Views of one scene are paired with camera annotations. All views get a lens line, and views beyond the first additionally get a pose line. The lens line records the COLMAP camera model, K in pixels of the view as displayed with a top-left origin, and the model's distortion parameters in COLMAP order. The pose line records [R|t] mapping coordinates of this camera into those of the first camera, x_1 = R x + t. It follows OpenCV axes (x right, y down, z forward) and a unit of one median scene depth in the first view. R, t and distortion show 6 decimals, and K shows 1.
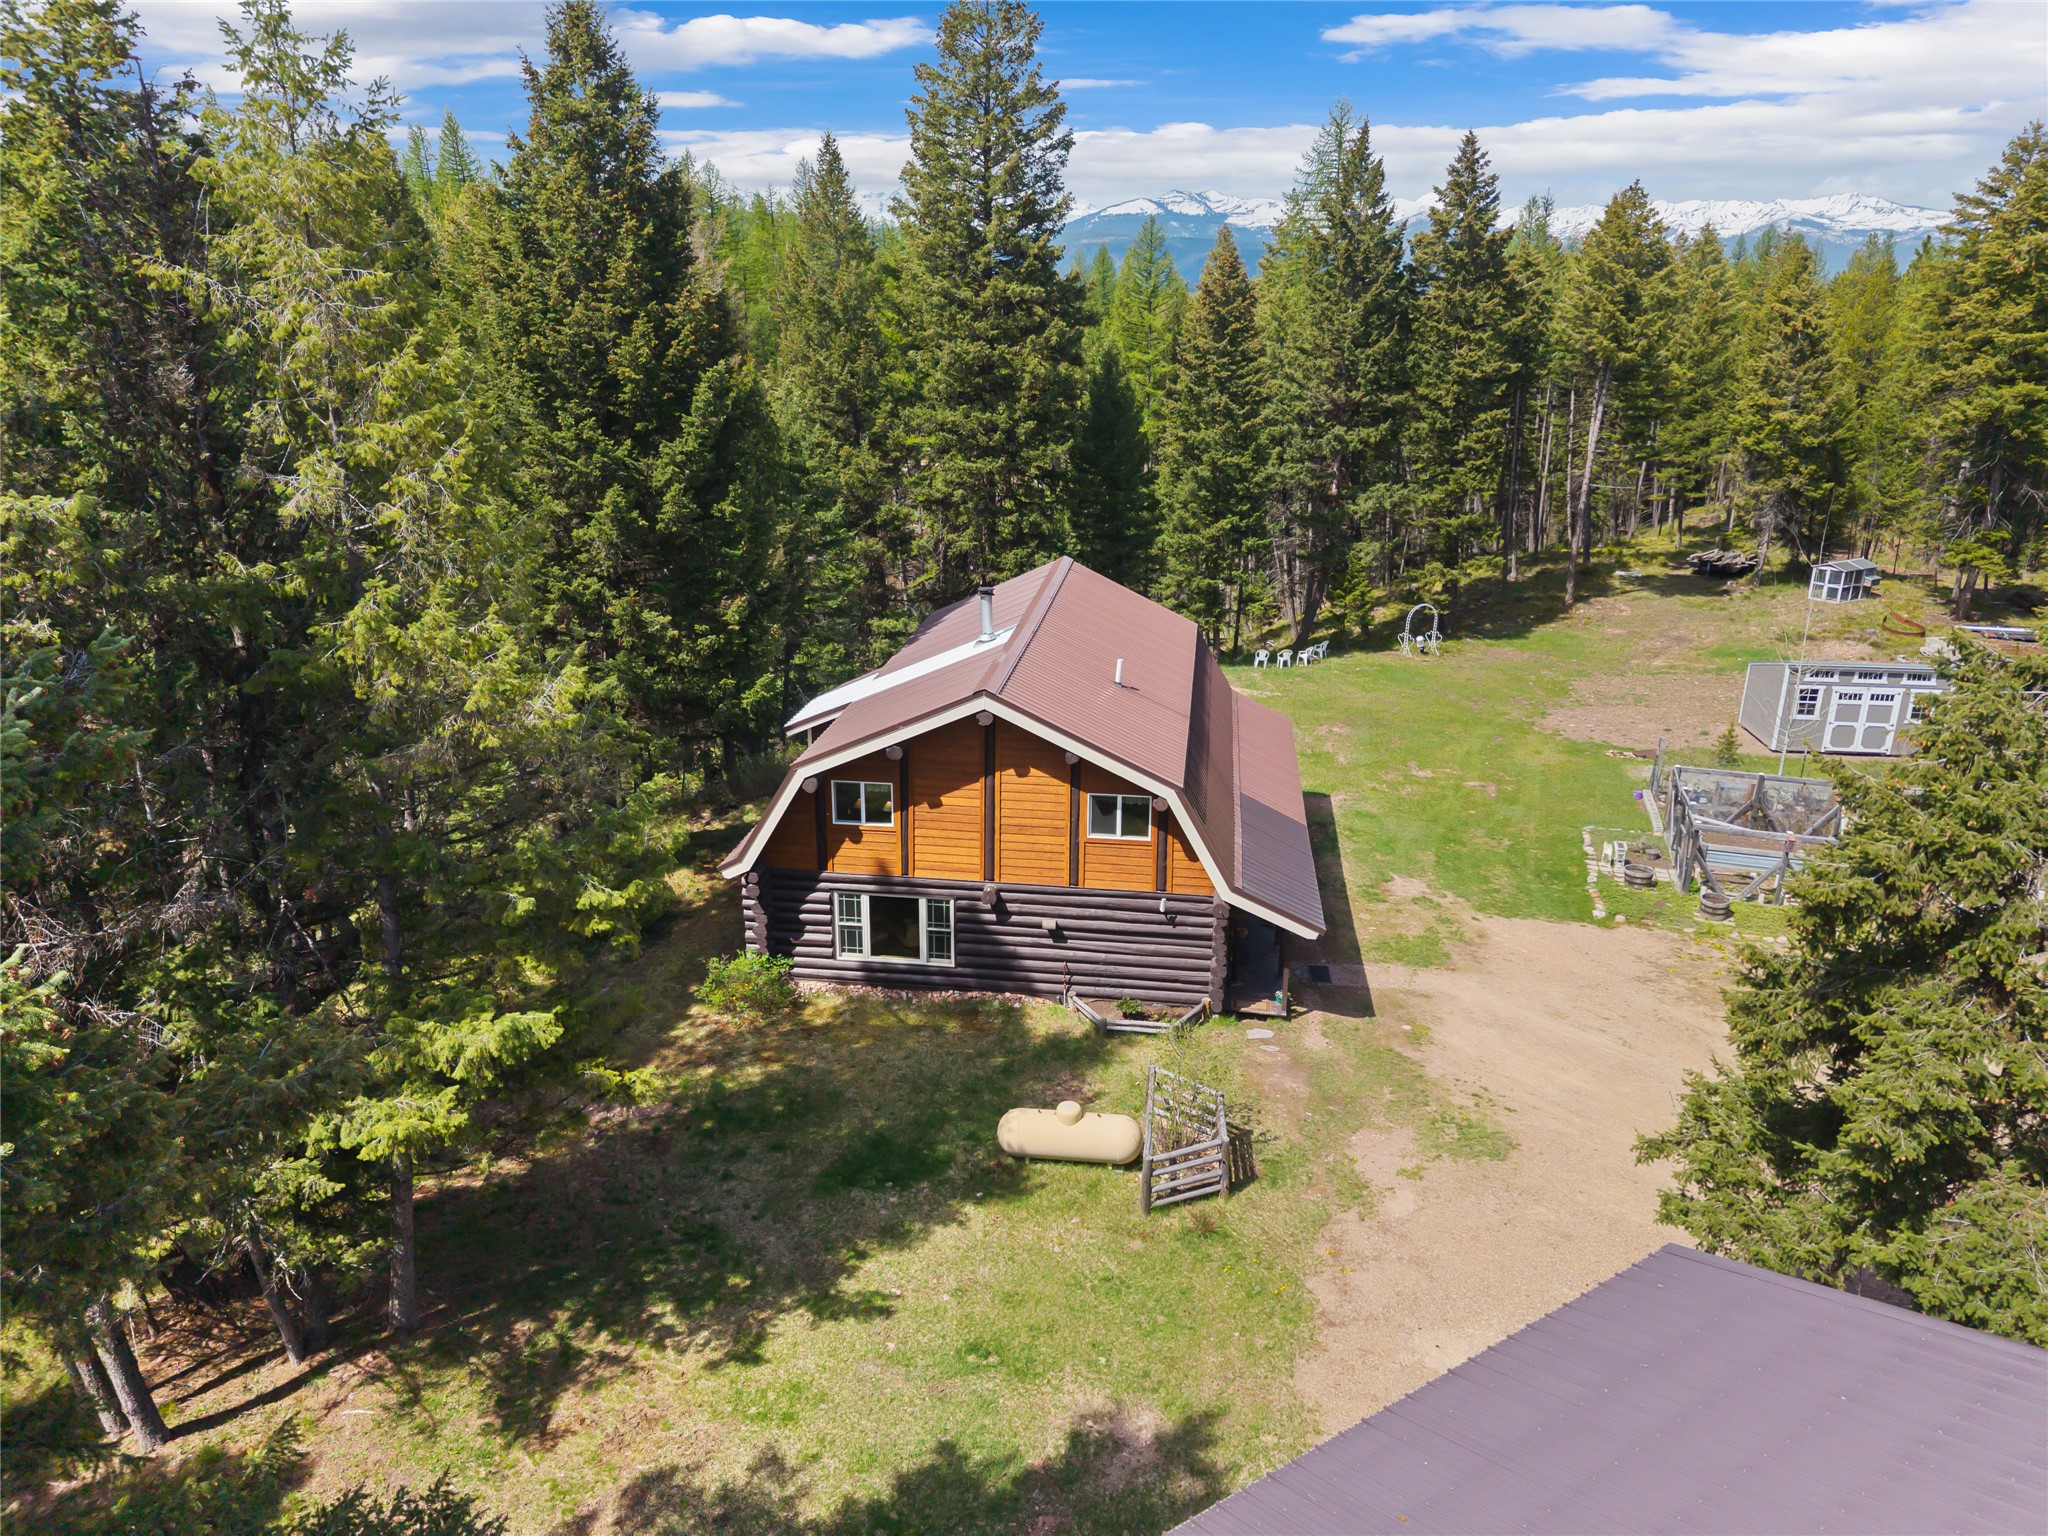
lens RADIAL K [[1375.8, 0, 1026.0], [0, 1375.8, 759.8], [0, 0, 1]] dist [0.022792, -0.005944]
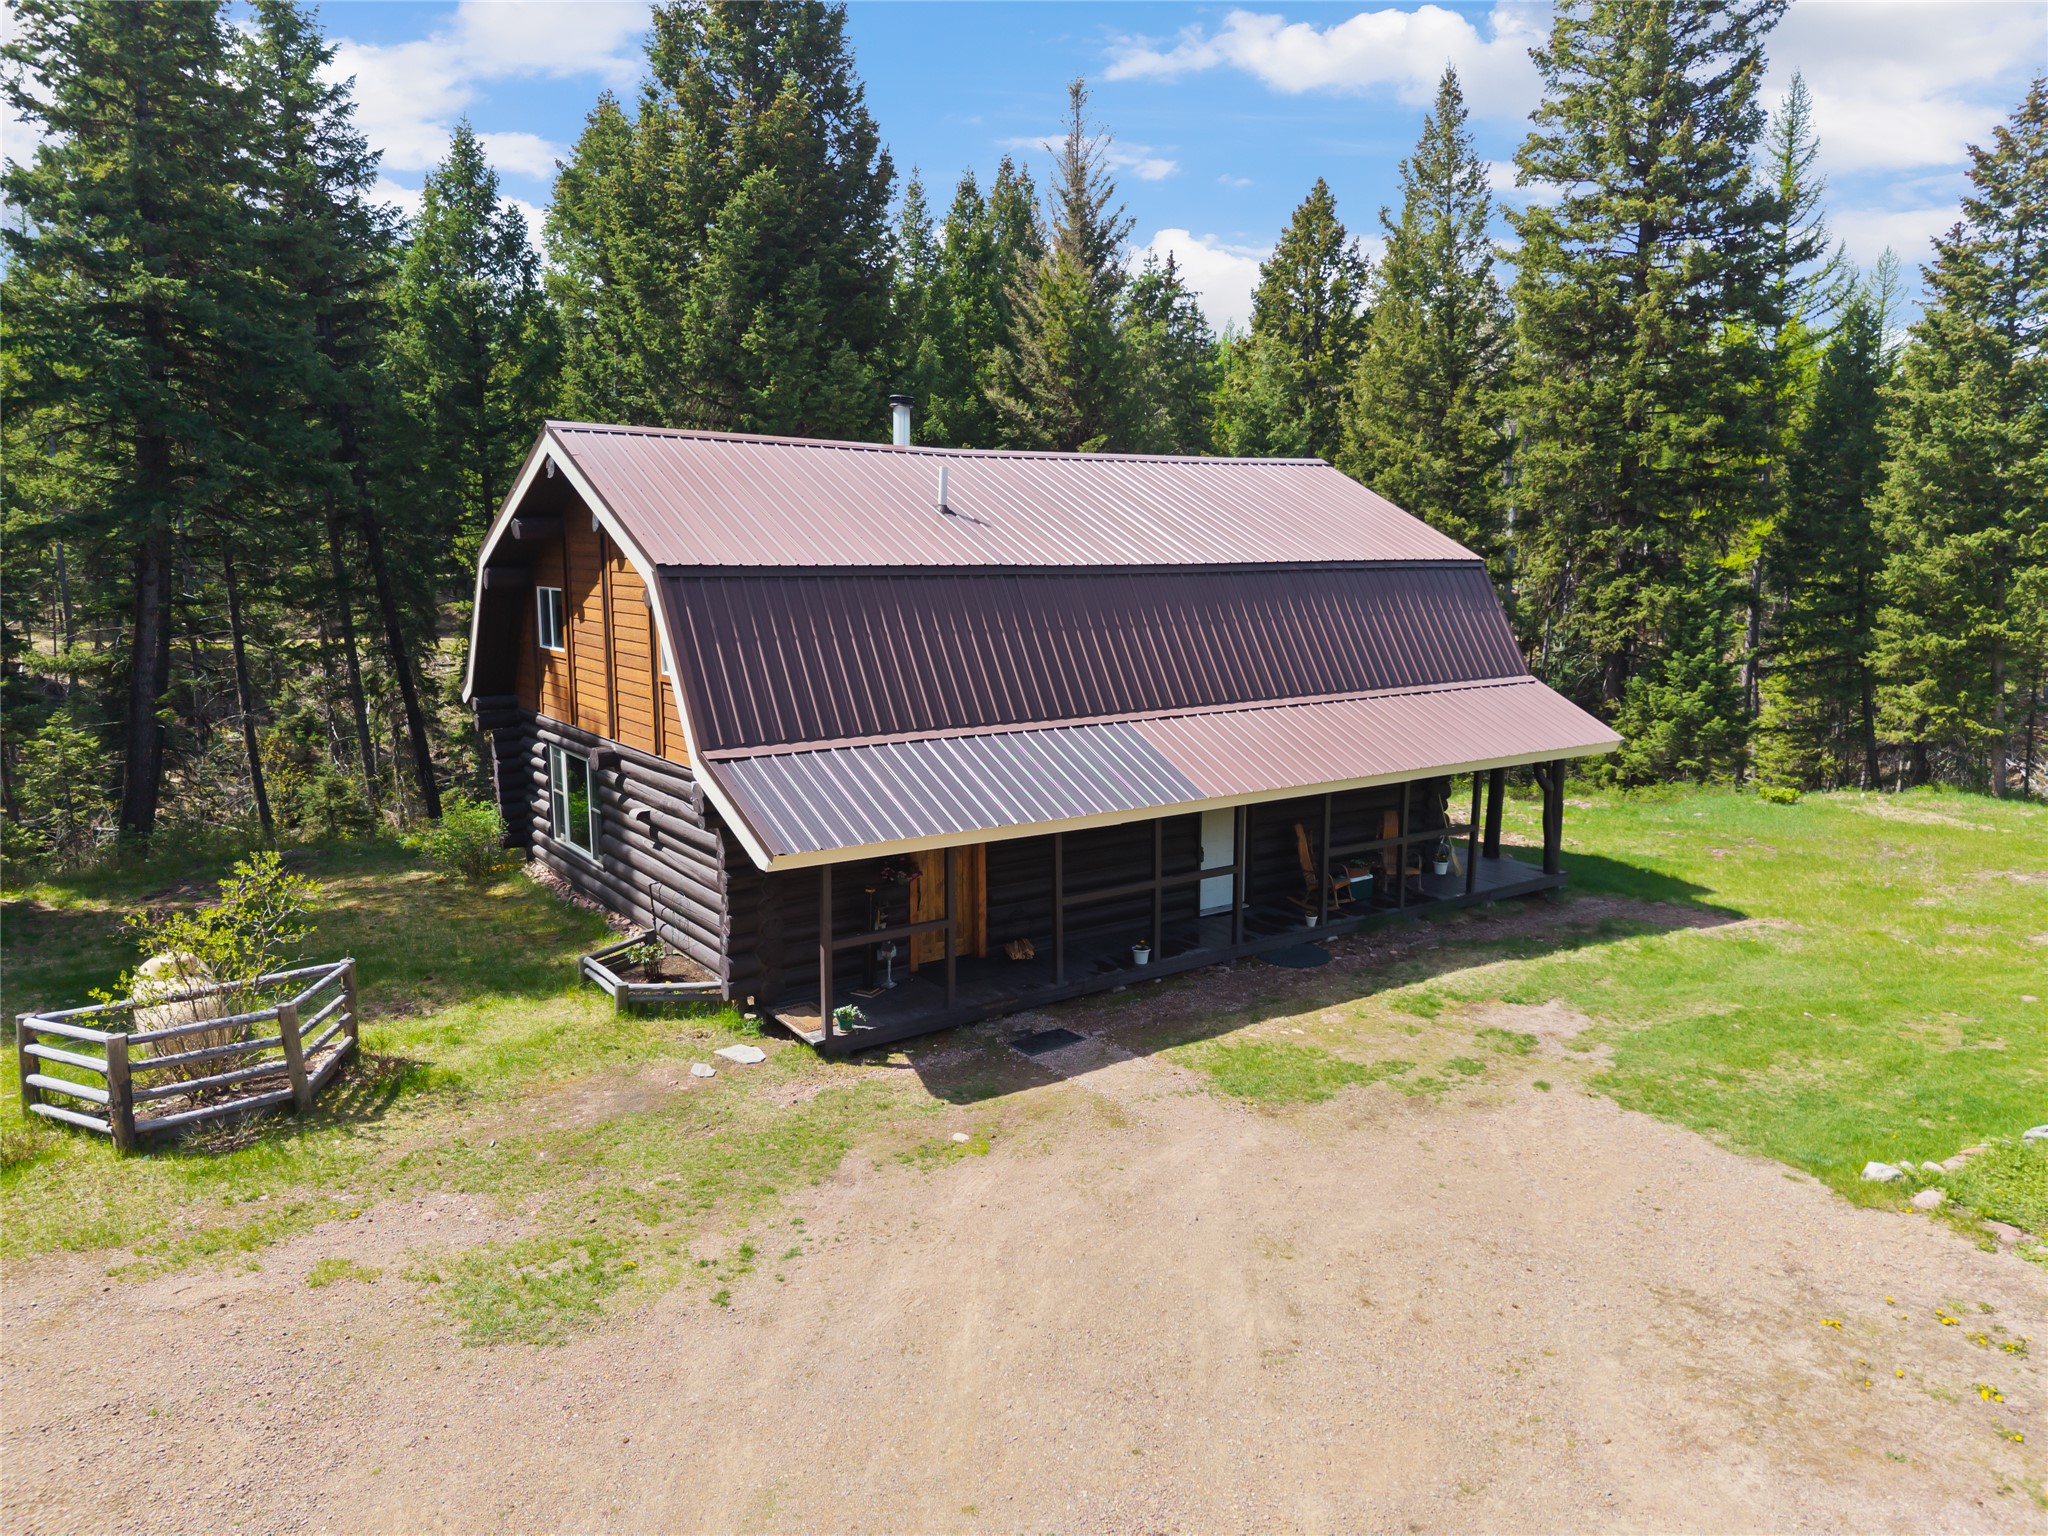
lens RADIAL K [[1380.5, 0, 1024.0], [0, 1380.5, 768.0], [0, 0, 1]] dist [0.004921, 0.001250]
pose [[0.678876, 0.113968, -0.725354, 0.606876], [-0.229108, 0.971438, -0.061795, 0.097412], [0.697594, 0.208135, 0.685597, 0.673190]]
